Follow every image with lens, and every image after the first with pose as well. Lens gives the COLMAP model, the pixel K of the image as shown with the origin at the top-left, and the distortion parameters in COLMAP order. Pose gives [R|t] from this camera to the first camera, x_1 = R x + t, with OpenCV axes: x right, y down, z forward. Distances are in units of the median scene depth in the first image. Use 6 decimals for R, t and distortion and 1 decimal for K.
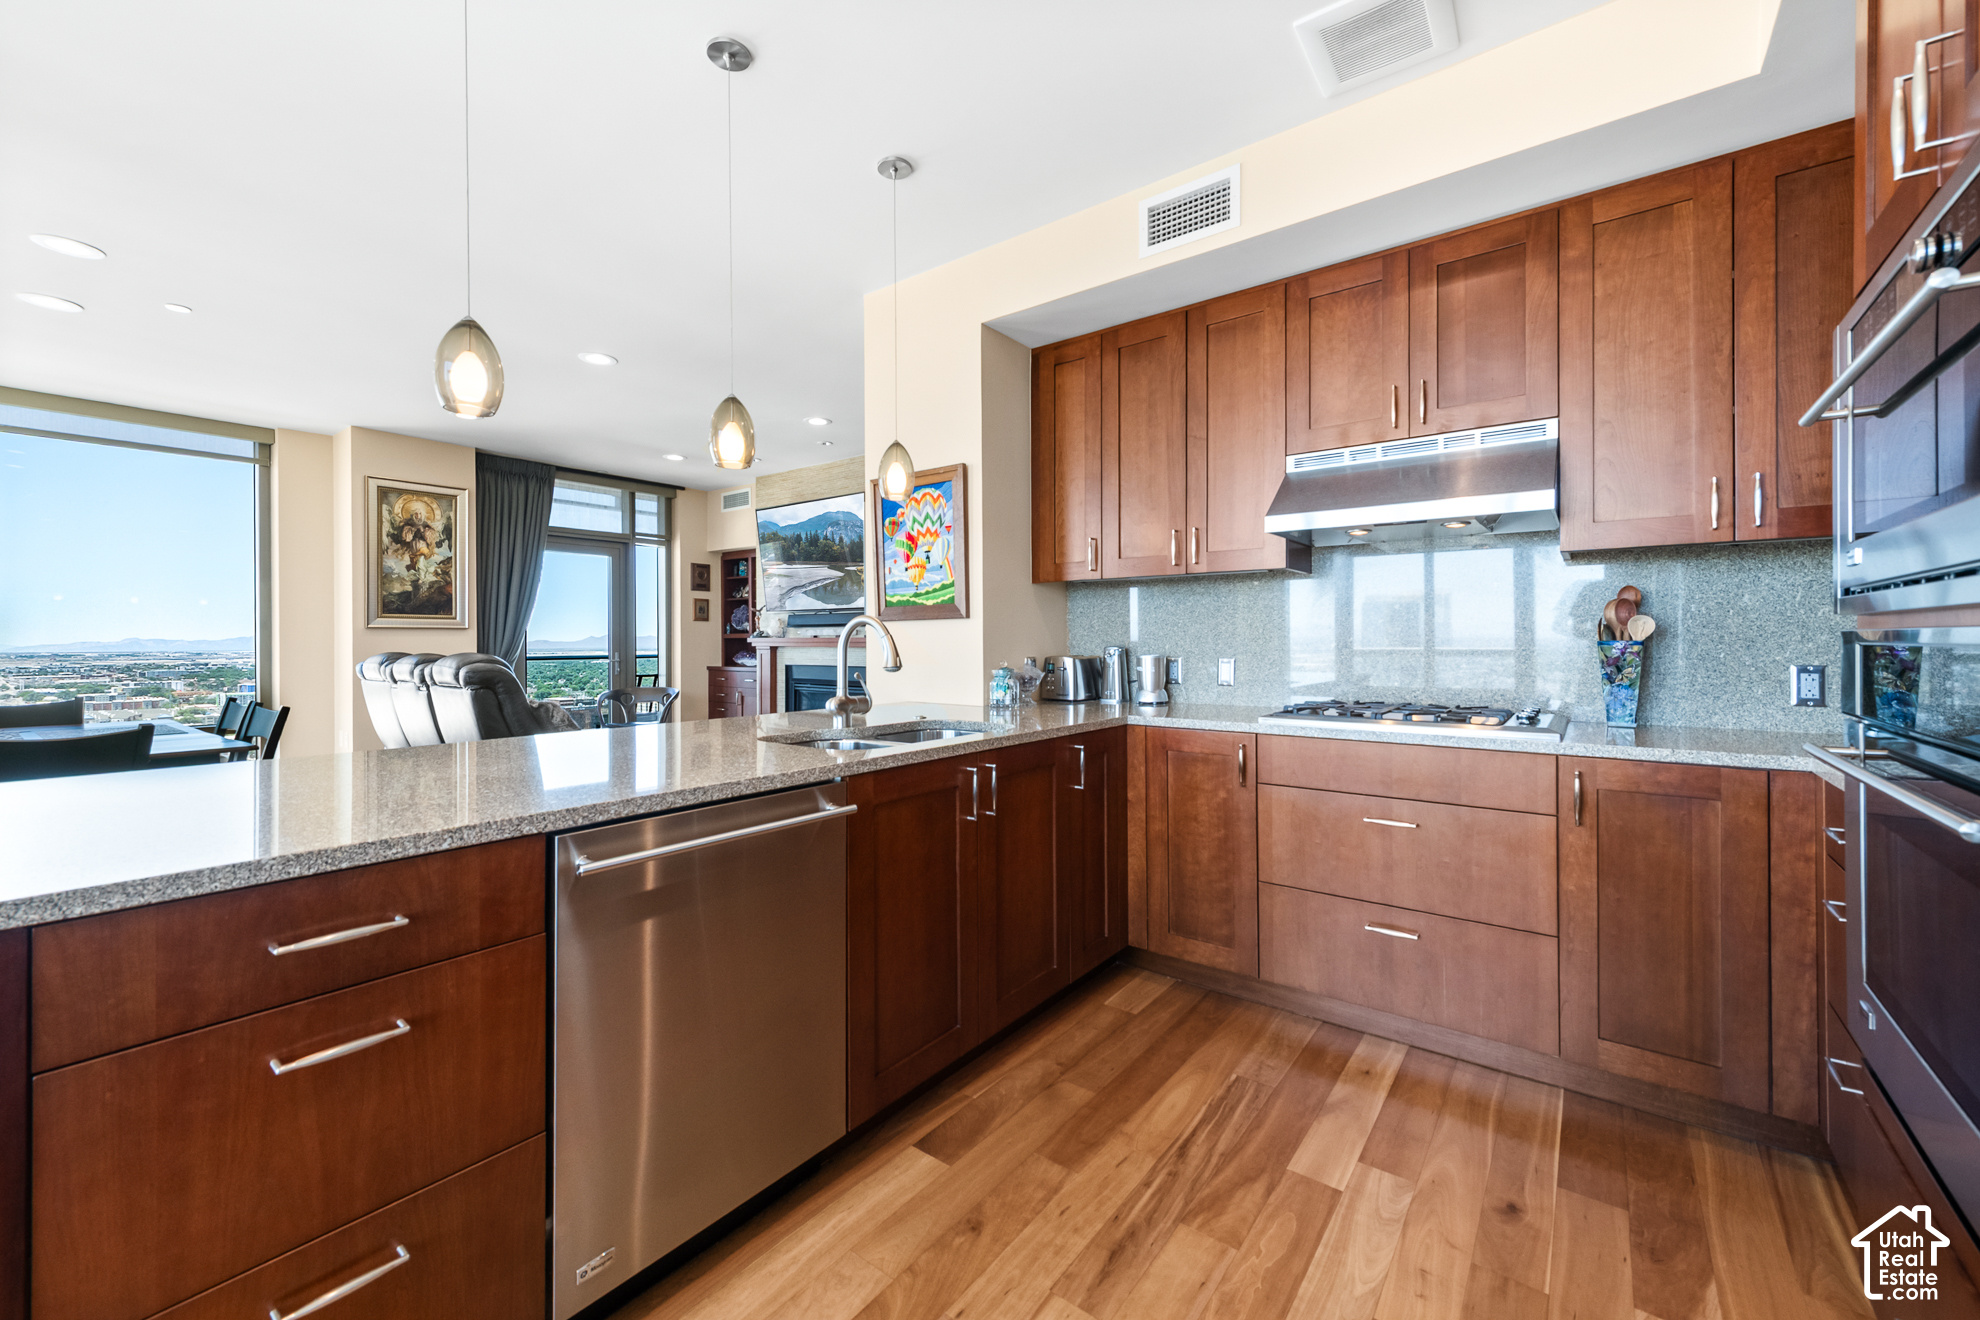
lens RADIAL K [[784.9, 0, 993.2], [0, 784.9, 642.6], [0, 0, 1]] dist [0.001880, -0.000128]
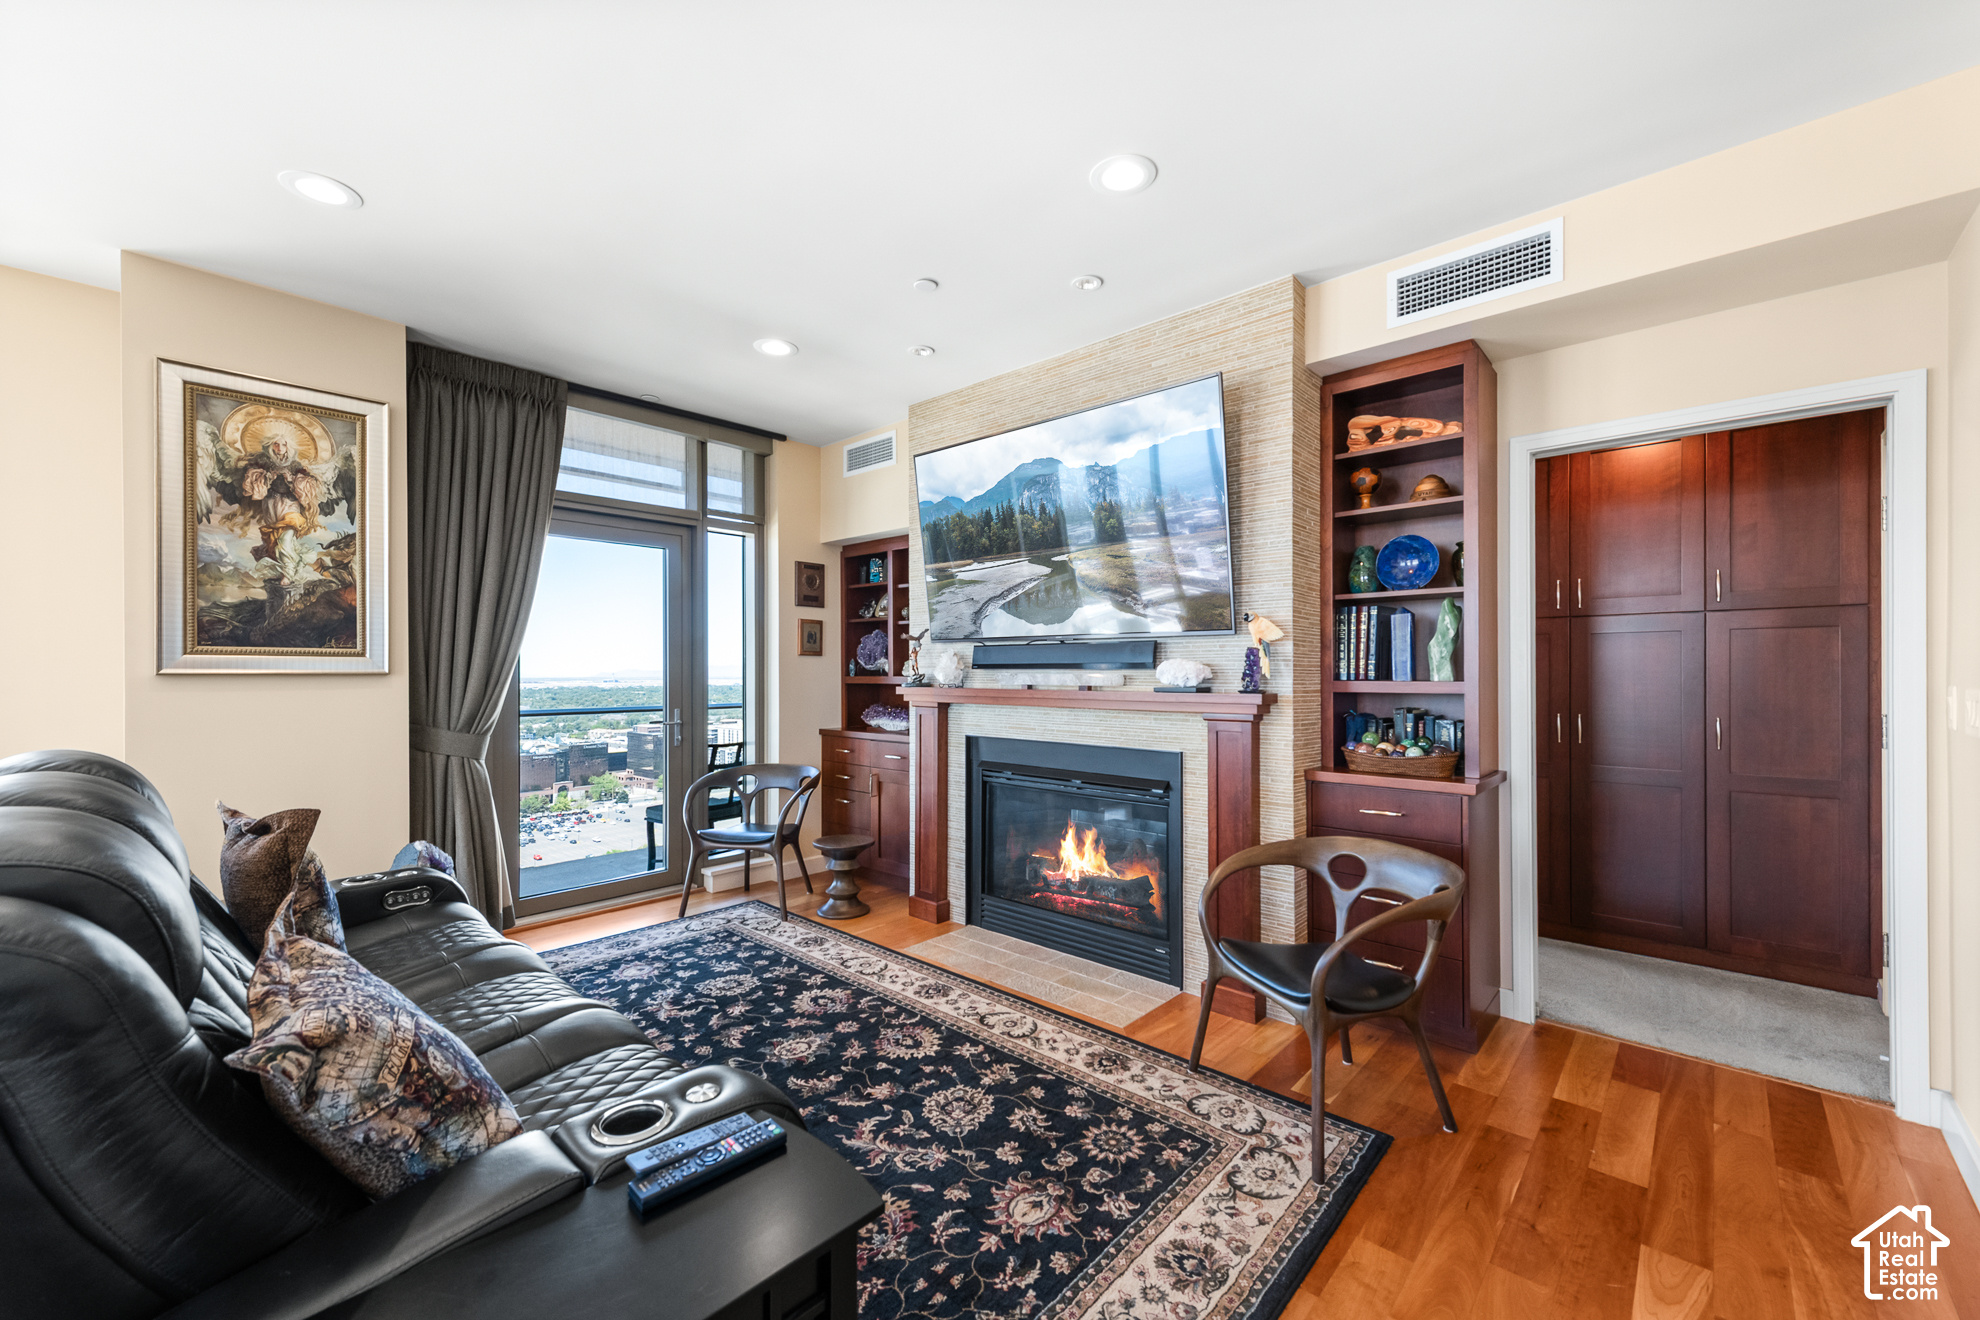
lens RADIAL K [[784.5, 0, 994.5], [0, 784.5, 670.2], [0, 0, 1]] dist [0.002596, -0.000180]
pose [[0.995951, 0.000426, -0.089895, -0.226699], [-0.000651, 0.999997, -0.002475, -0.019332], [0.089894, 0.002524, 0.995948, 0.524233]]
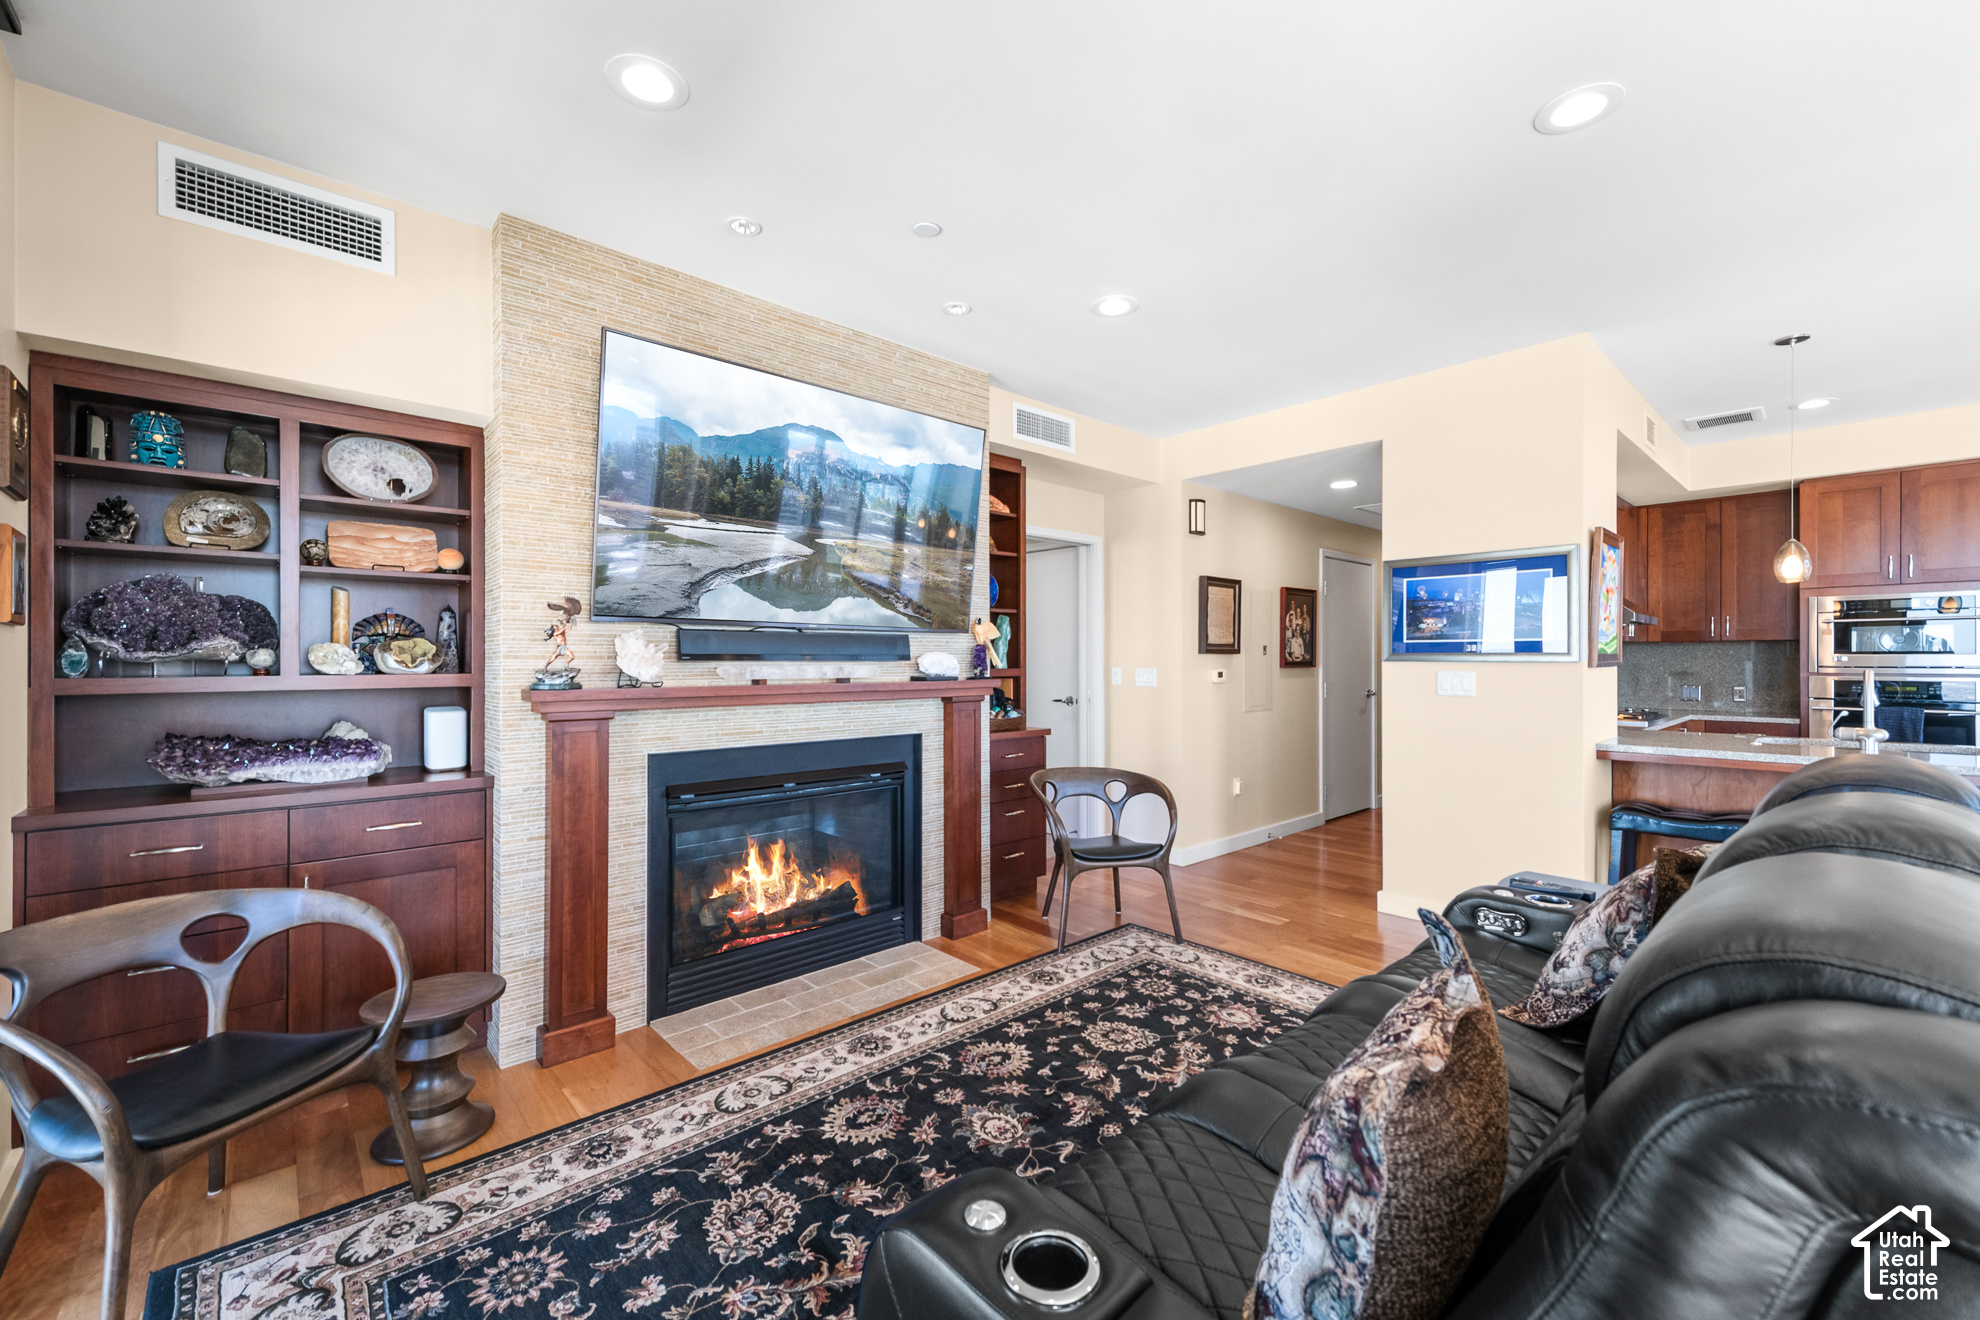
lens RADIAL K [[793.7, 0, 1001.9], [0, 793.7, 655.6], [0, 0, 1]] dist [0.005223, 0.000094]
pose [[0.179996, 0.005164, 0.983654, -0.725852], [0.003915, 0.999975, -0.005966, -0.021401], [-0.983660, 0.004925, 0.179971, 0.879148]]
